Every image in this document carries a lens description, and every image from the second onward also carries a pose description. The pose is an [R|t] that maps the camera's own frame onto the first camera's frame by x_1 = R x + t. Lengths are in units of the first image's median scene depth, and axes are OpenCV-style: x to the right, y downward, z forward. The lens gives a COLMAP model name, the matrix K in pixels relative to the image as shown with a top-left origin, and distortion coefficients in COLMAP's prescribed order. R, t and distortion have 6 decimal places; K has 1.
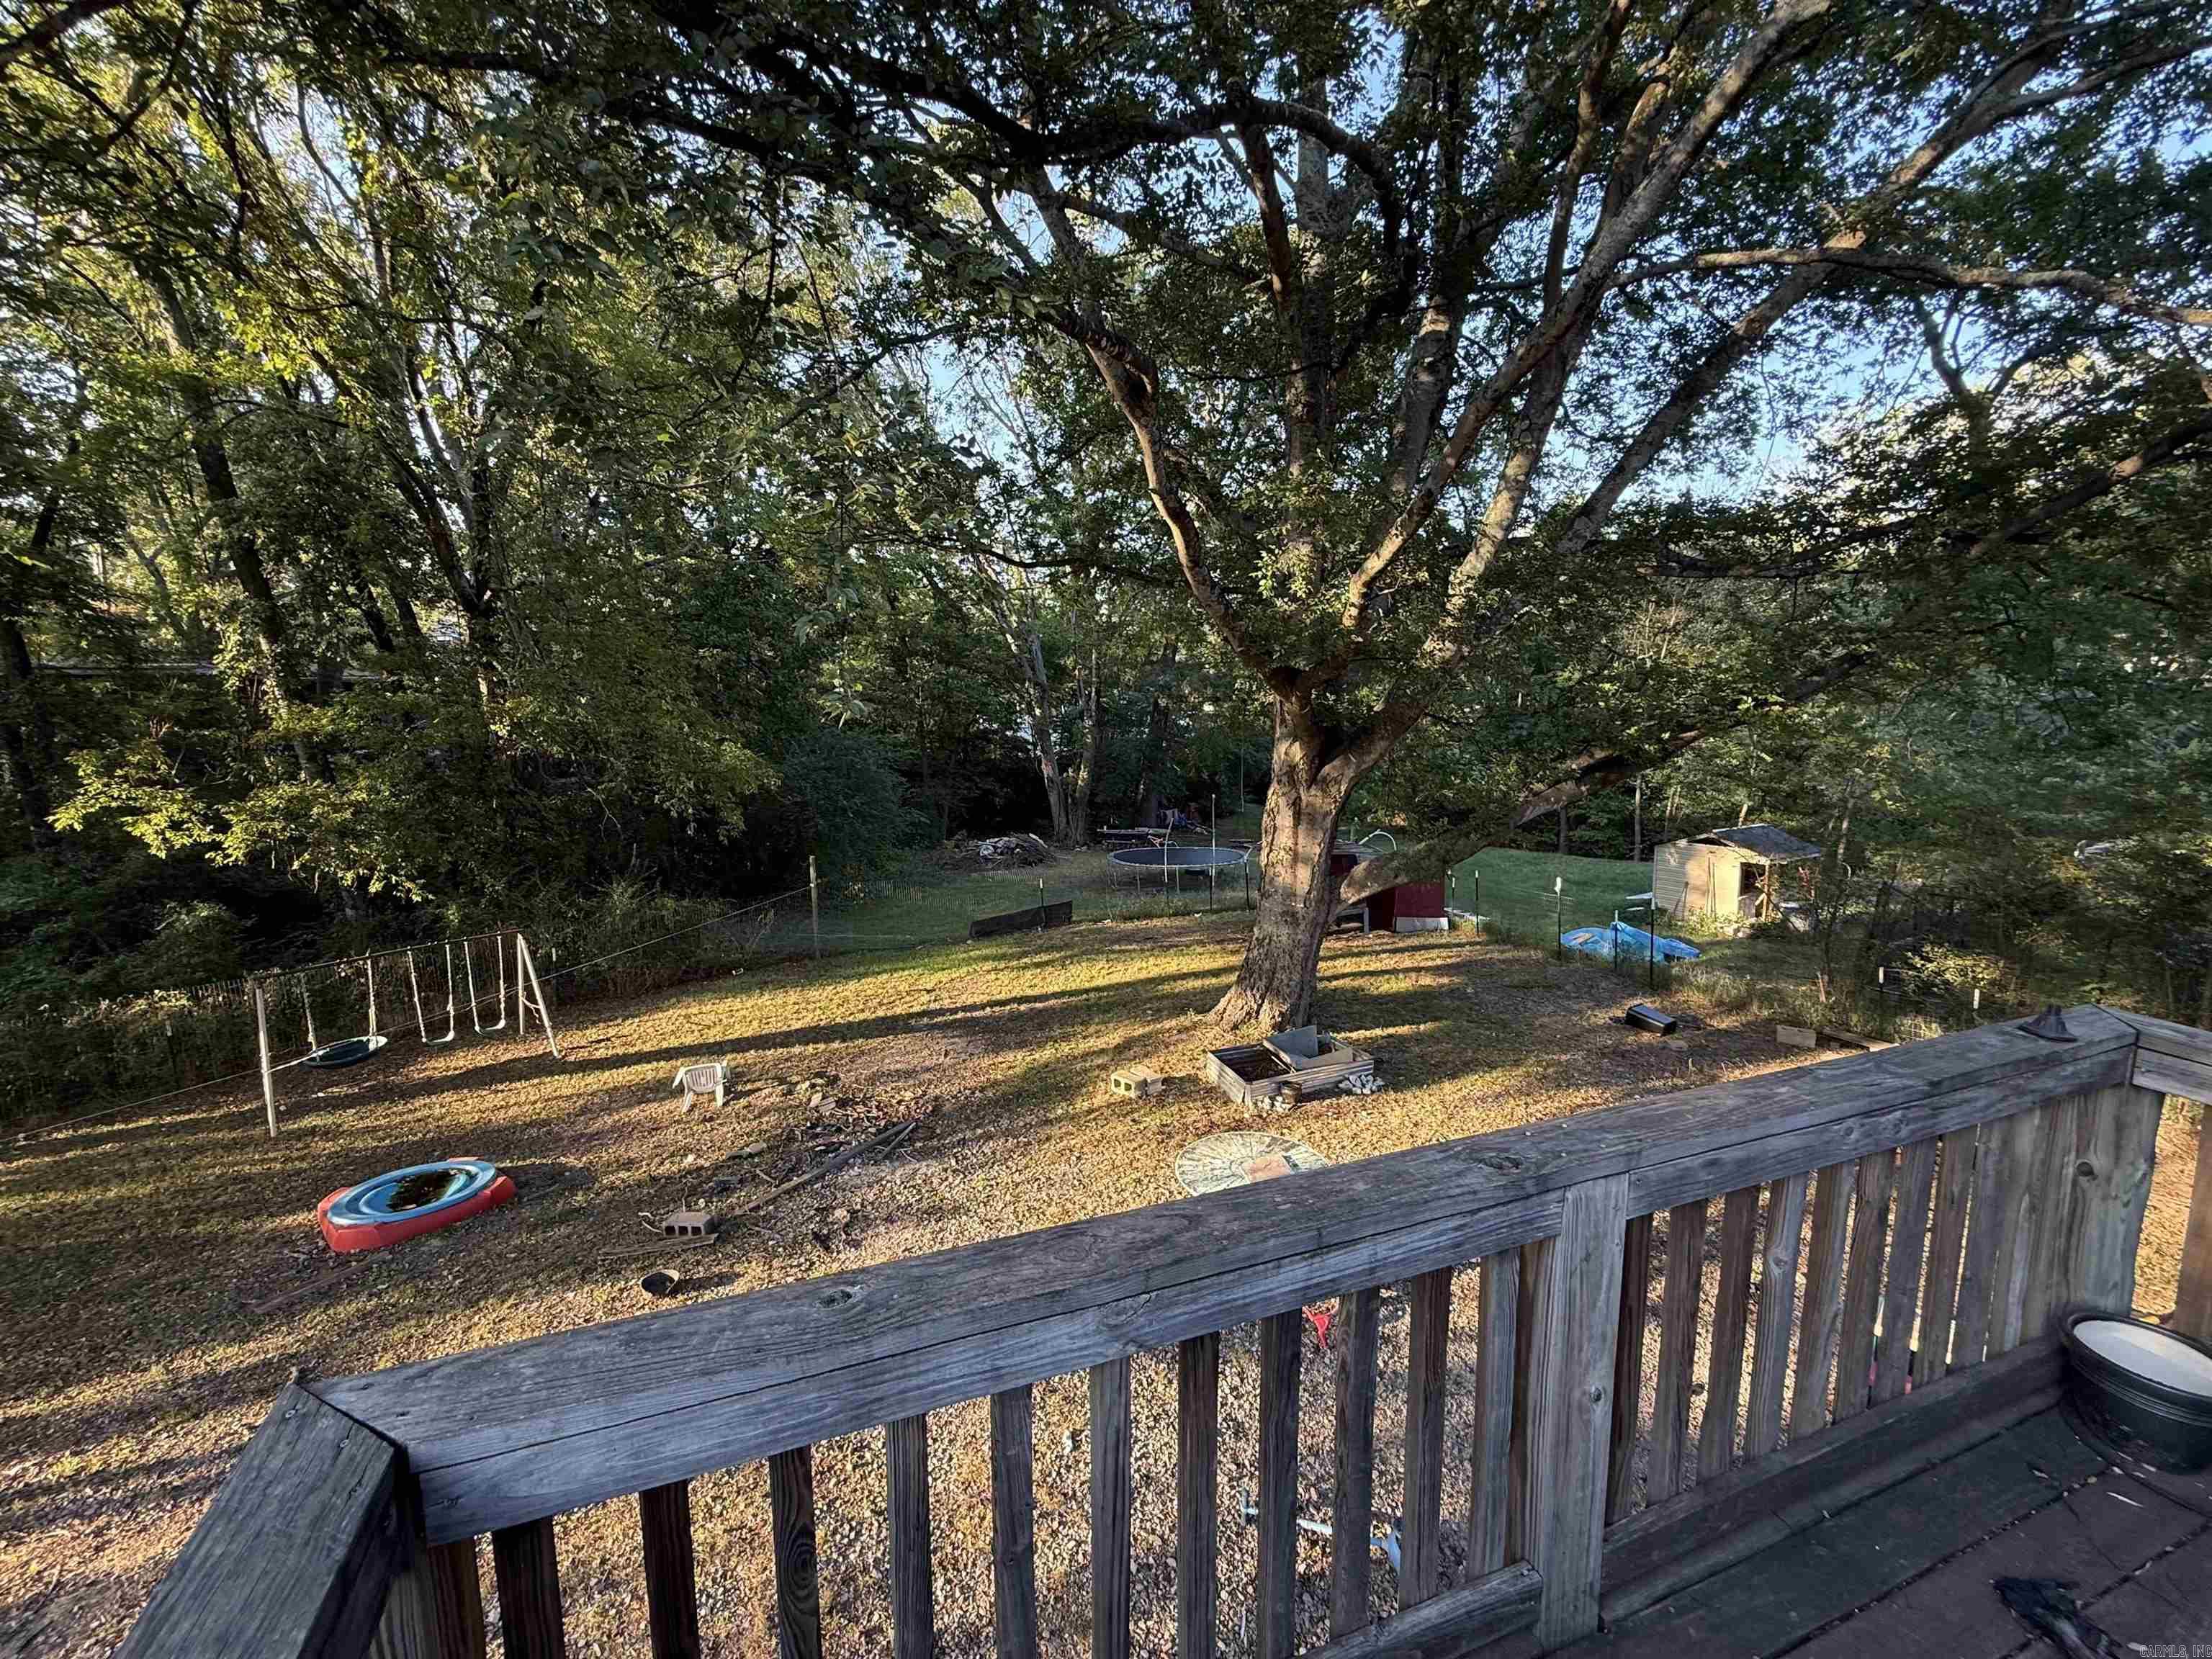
lens RADIAL K [[884.4, 0, 1109.5], [0, 884.4, 828.9], [0, 0, 1]] dist [0.000314, 0.000261]
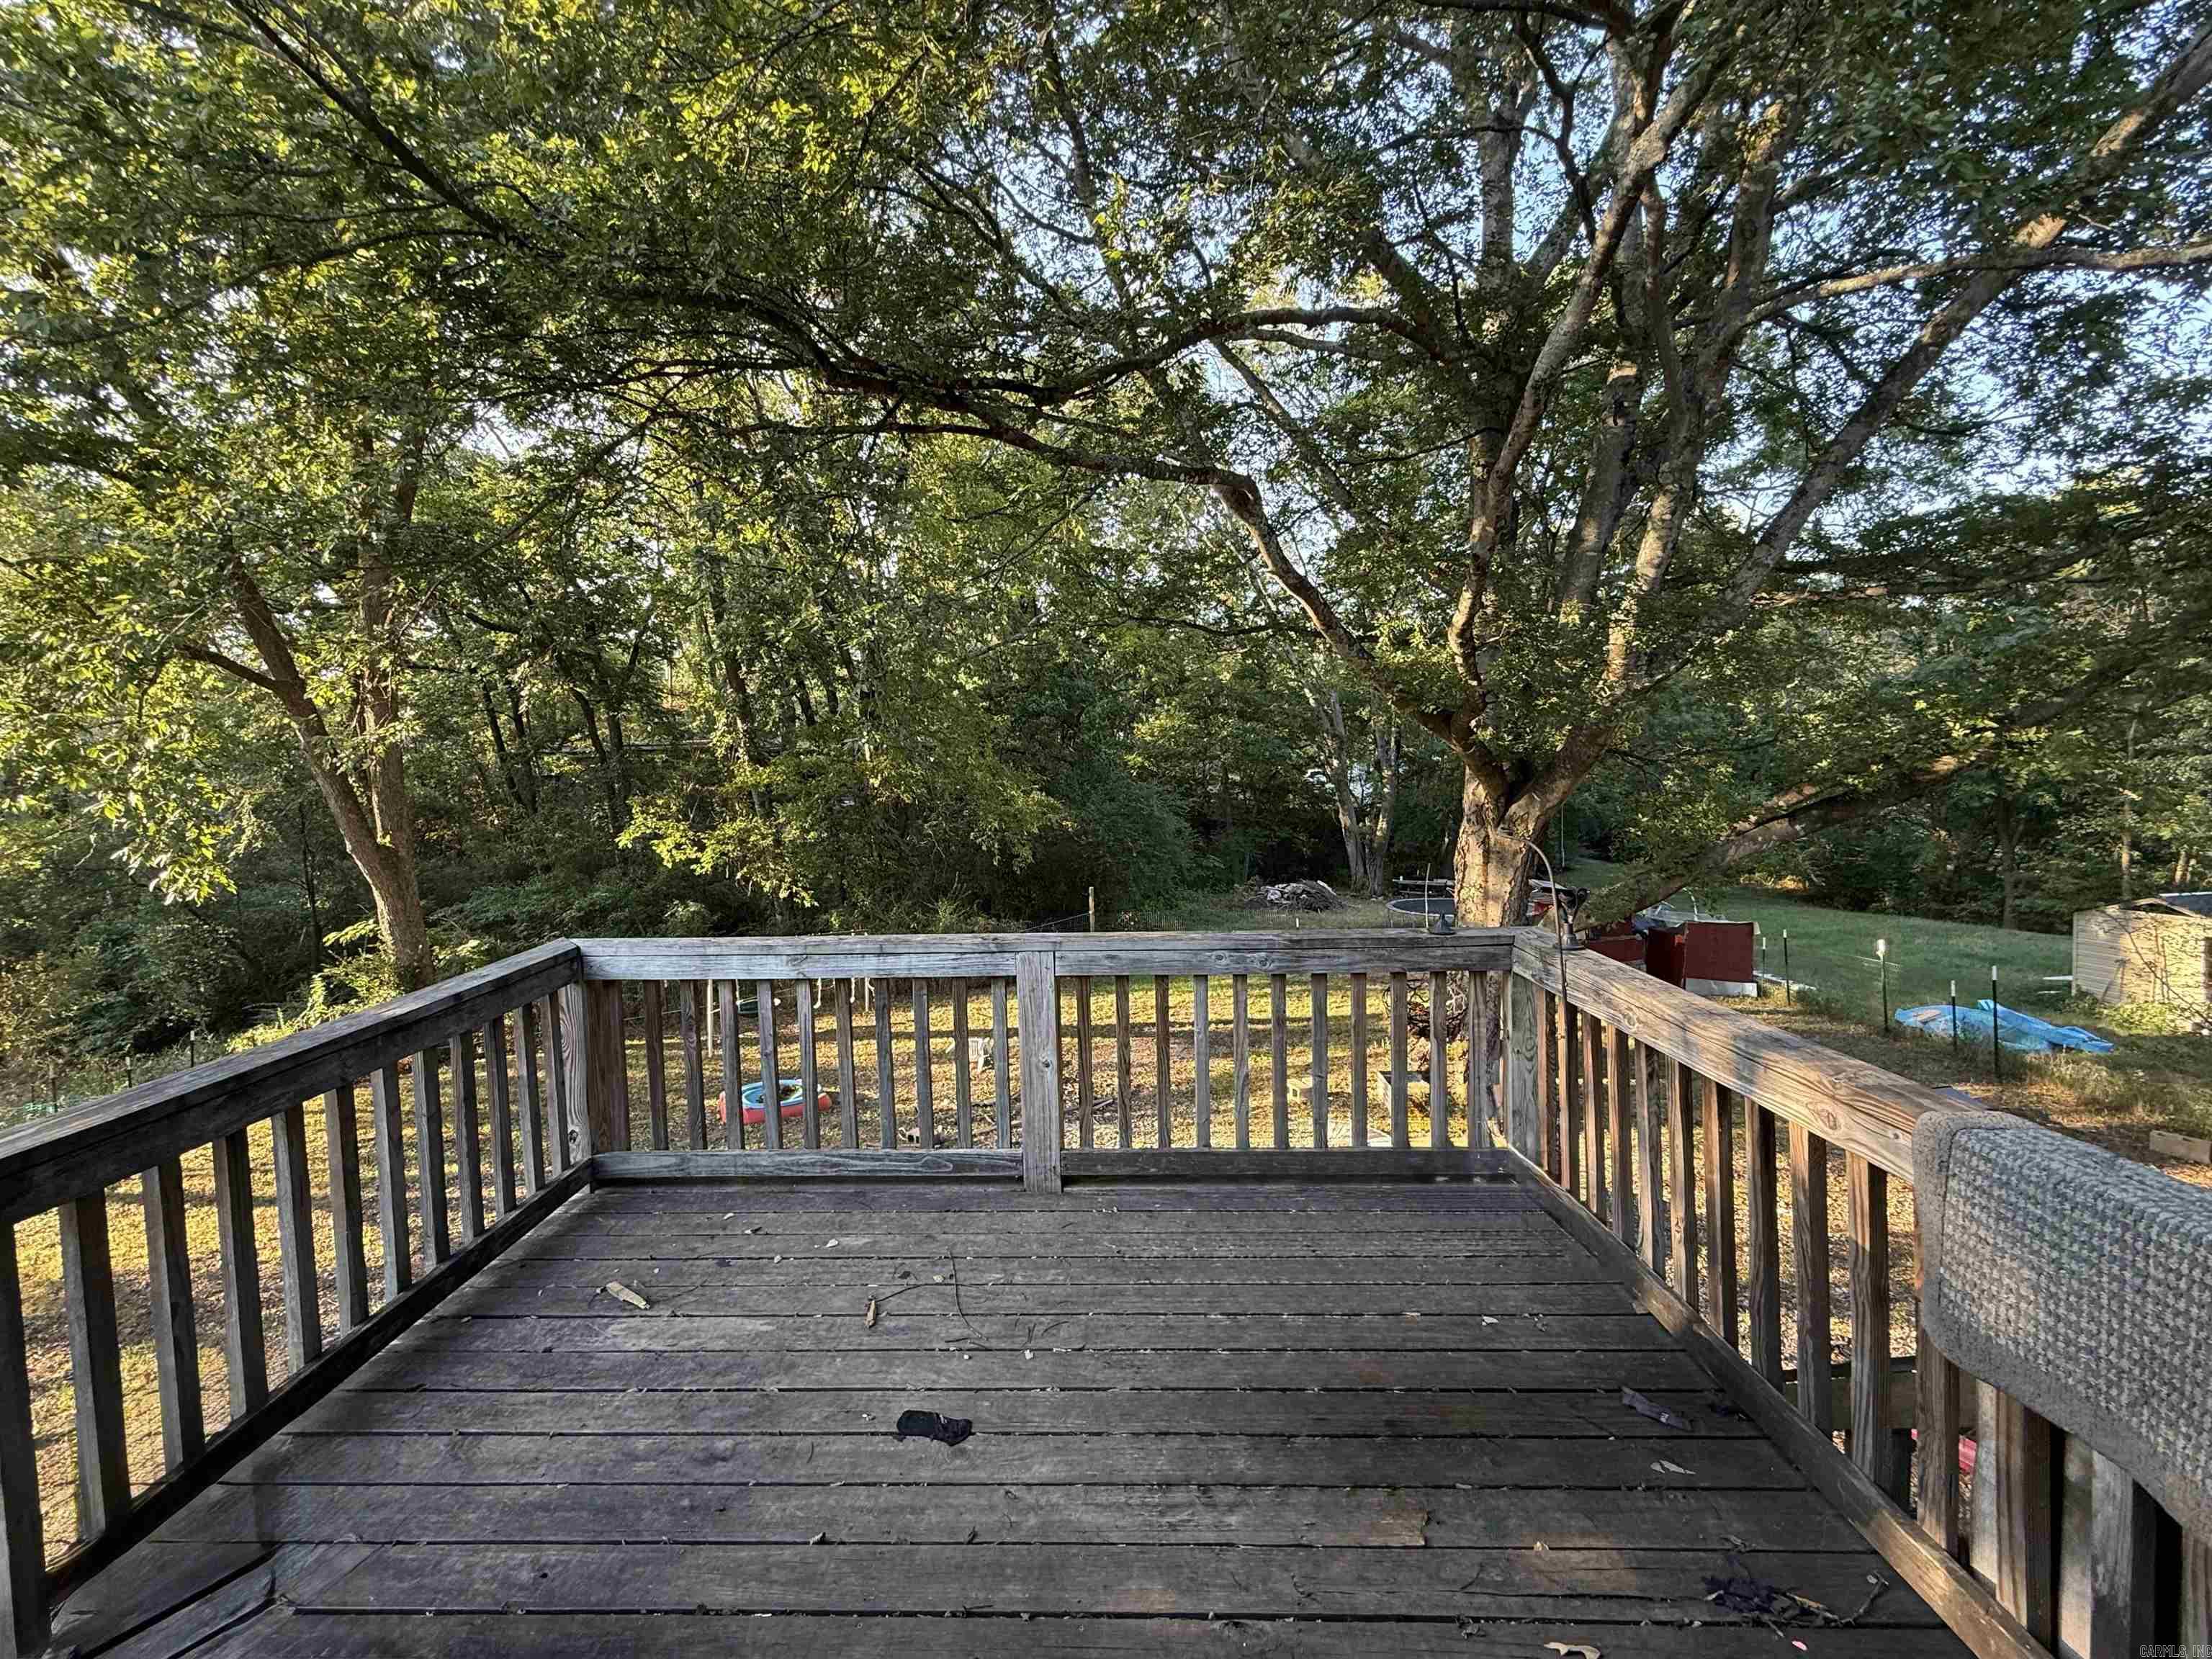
lens RADIAL K [[884.4, 0, 1102.8], [0, 884.4, 825.4], [0, 0, 1]] dist [0.000314, 0.000261]
pose [[0.924235, 0.007753, -0.381744, 0.167130], [-0.032545, 0.997755, -0.058529, 0.022882], [0.380434, 0.066518, 0.922413, -0.101201]]
